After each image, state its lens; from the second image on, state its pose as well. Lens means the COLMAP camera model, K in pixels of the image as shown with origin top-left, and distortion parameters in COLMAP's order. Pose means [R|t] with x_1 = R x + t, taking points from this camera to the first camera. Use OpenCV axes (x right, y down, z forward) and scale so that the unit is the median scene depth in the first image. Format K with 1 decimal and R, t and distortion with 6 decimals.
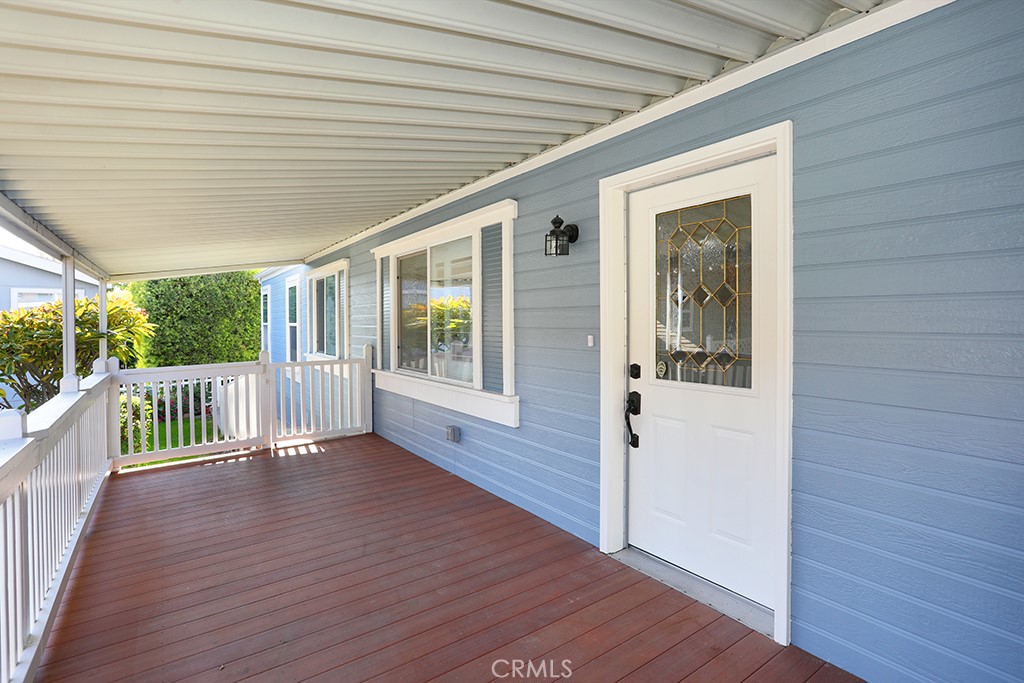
lens RADIAL K [[510.4, 0, 503.1], [0, 510.4, 283.8], [0, 0, 1]] dist [-0.050610, 0.018122]
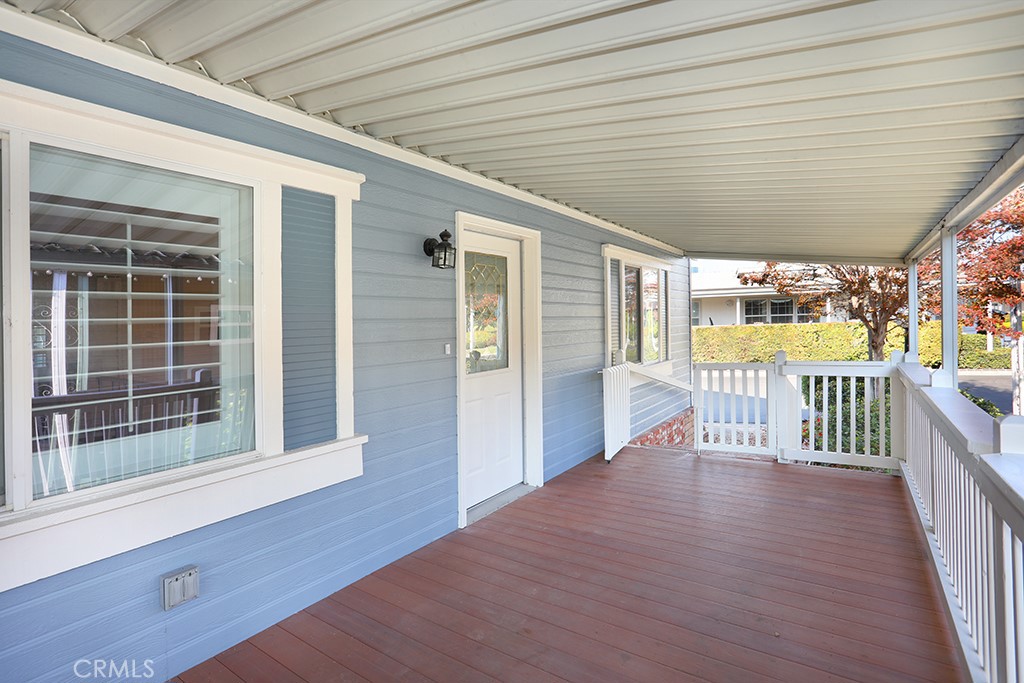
lens RADIAL K [[510.4, 0, 499.0], [0, 510.4, 319.1], [0, 0, 1]] dist [-0.050610, 0.018122]
pose [[-0.348069, 0.047795, 0.936250, -0.739951], [-0.011125, 0.998419, -0.055104, 0.086443], [-0.937403, -0.029596, -0.346986, 1.038662]]
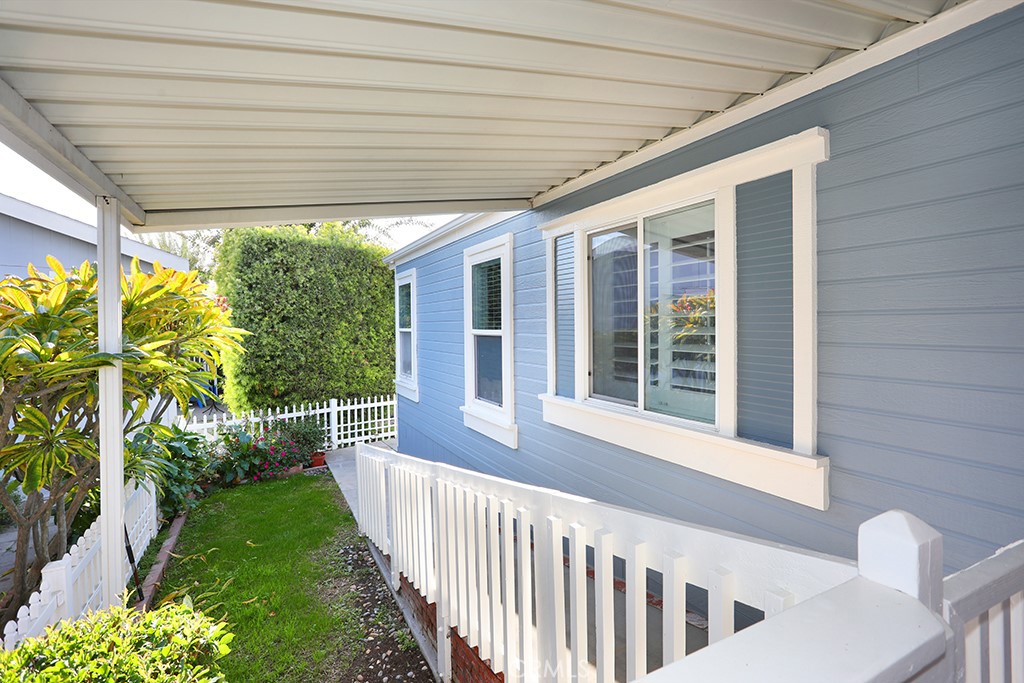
lens RADIAL K [[510.4, 0, 517.2], [0, 510.4, 315.5], [0, 0, 1]] dist [-0.050610, 0.018122]
pose [[0.993123, 0.016762, -0.115869, -0.256823], [-0.011459, 0.998863, 0.046285, 0.028736], [0.116514, -0.044639, 0.992185, 0.370428]]
